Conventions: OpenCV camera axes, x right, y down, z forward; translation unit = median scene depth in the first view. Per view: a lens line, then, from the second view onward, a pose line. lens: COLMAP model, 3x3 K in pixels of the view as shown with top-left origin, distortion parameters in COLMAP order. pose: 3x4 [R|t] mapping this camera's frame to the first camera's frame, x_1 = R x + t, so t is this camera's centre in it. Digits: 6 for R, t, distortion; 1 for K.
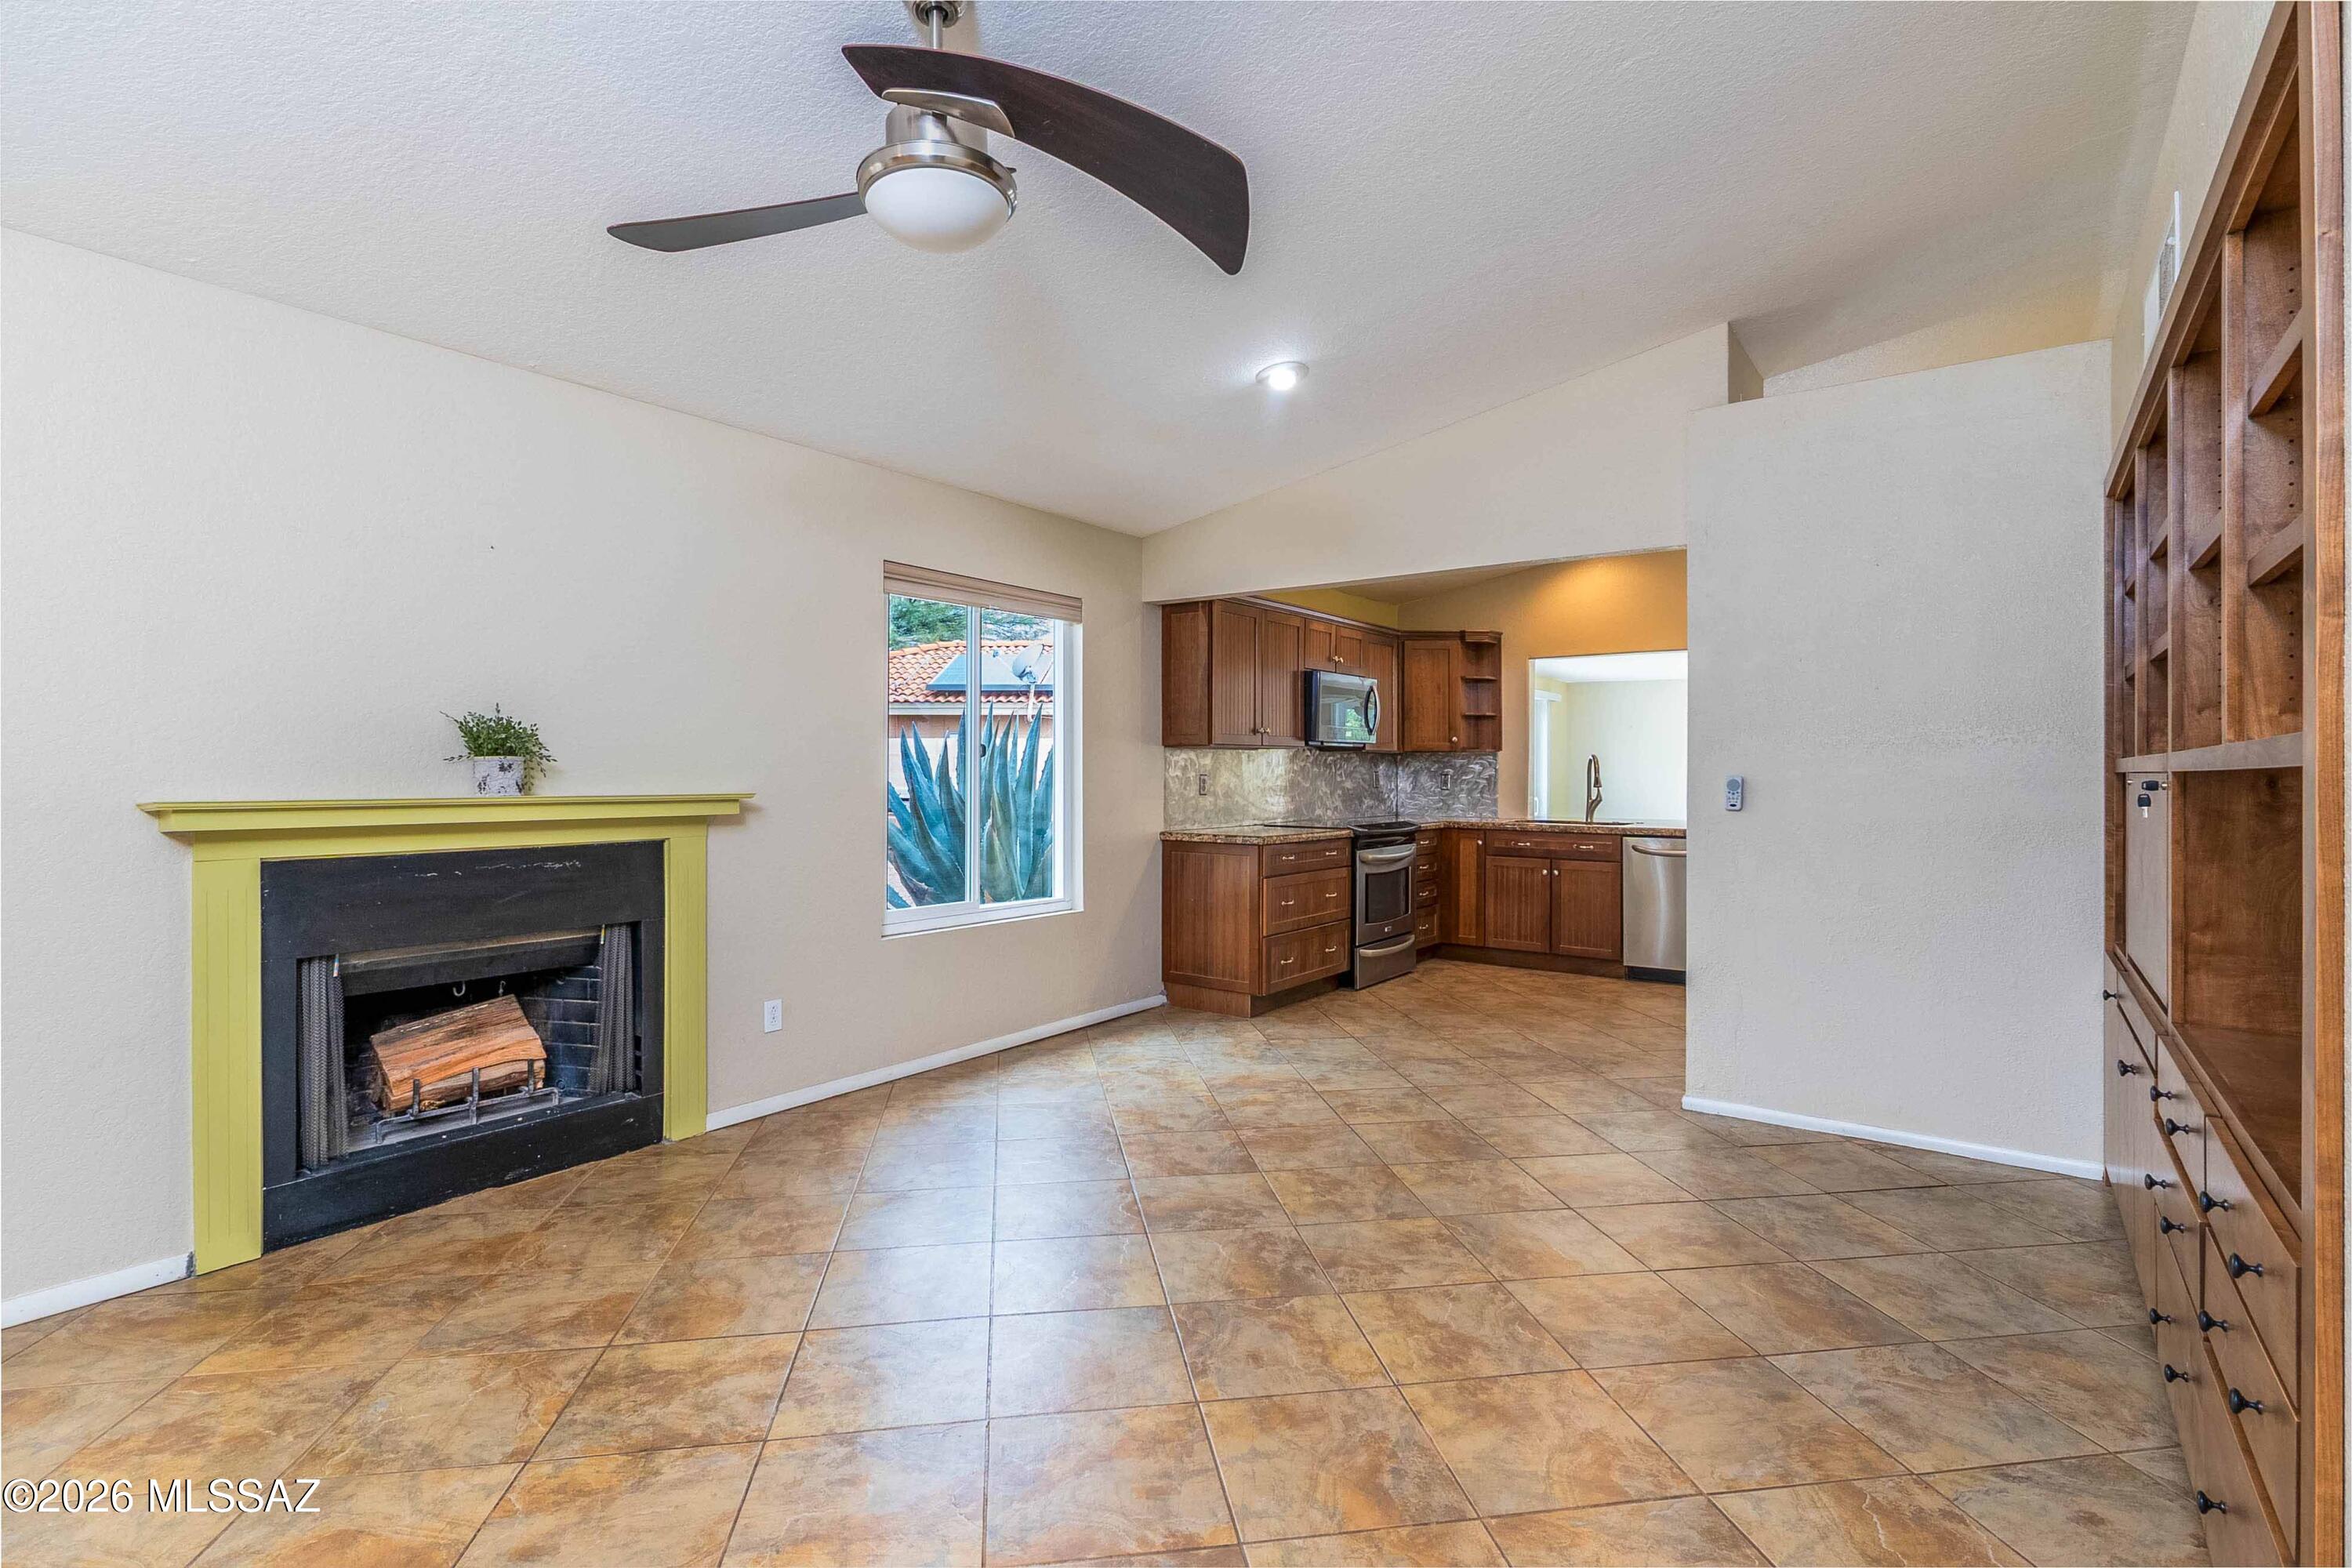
lens RADIAL K [[1126.7, 0, 1189.1], [0, 1126.7, 776.2], [0, 0, 1]] dist [0.000109, -0.000045]
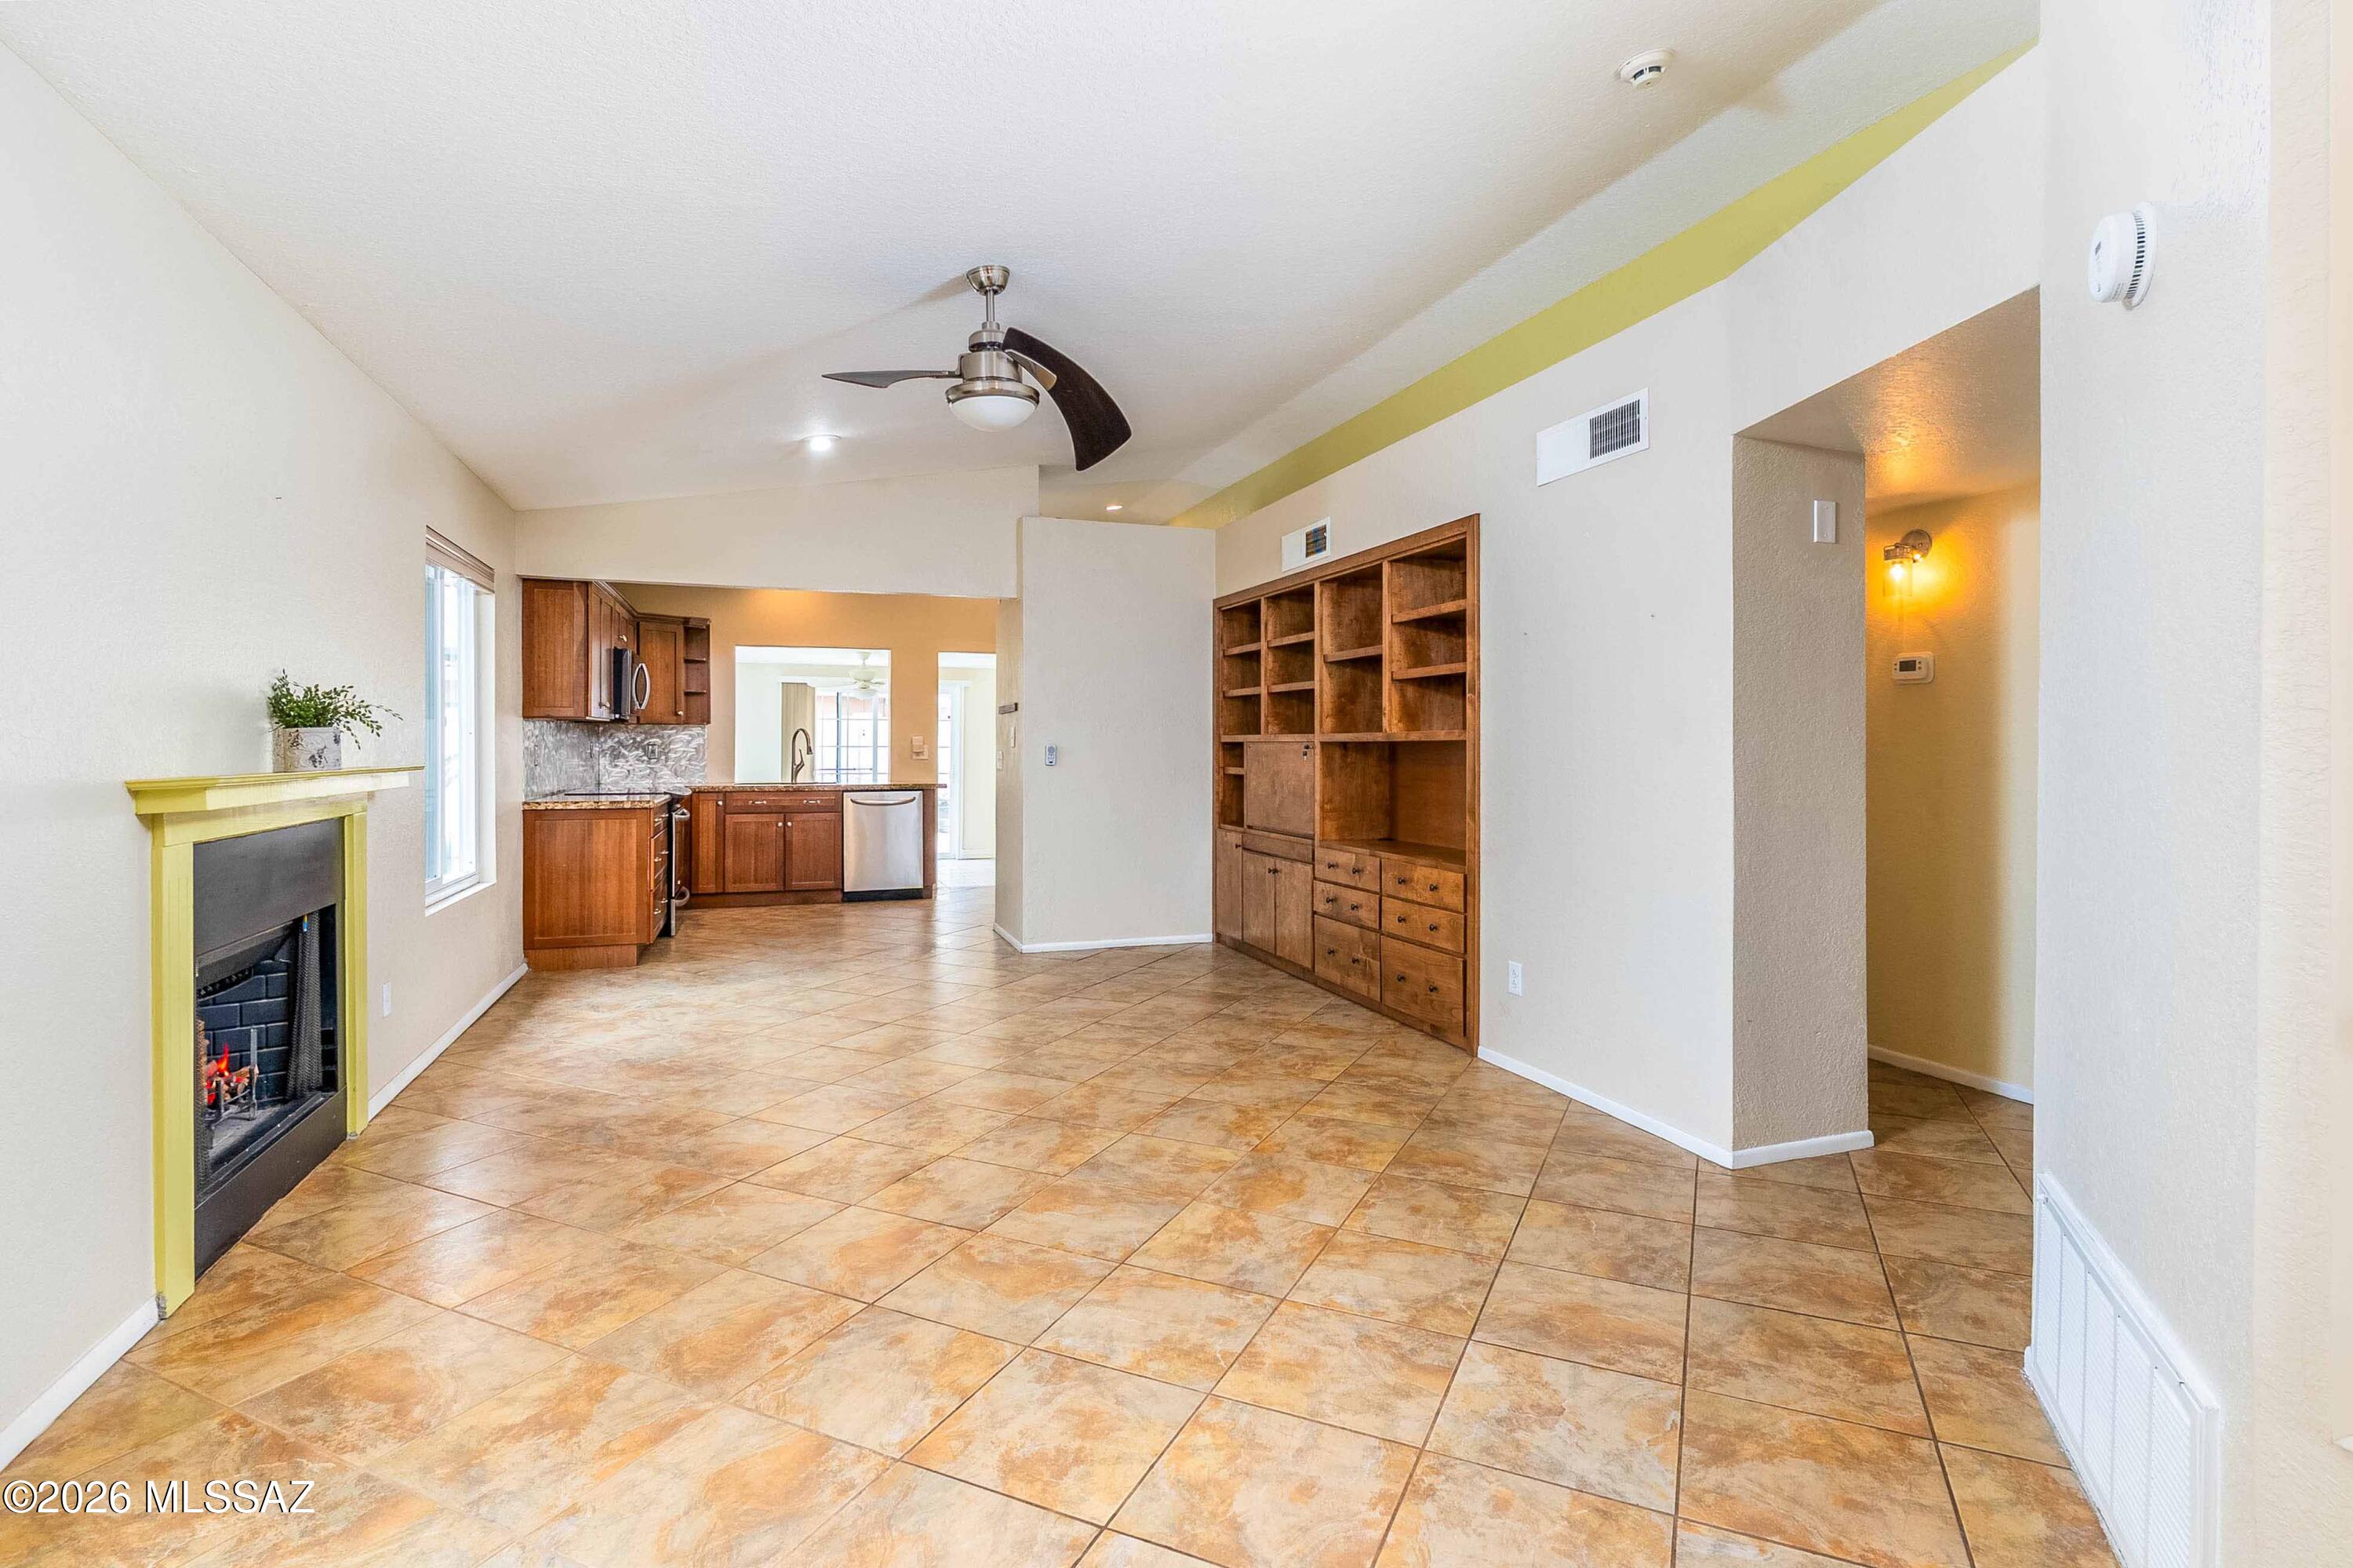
lens RADIAL K [[1142.9, 0, 1208.2], [0, 1142.9, 745.8], [0, 0, 1]] dist [-0.000150, -0.000142]
pose [[0.547748, -0.004489, 0.836631, -0.880228], [0.004826, 0.999986, 0.002205, -0.000738], [-0.836629, 0.002830, 0.547762, -0.124291]]
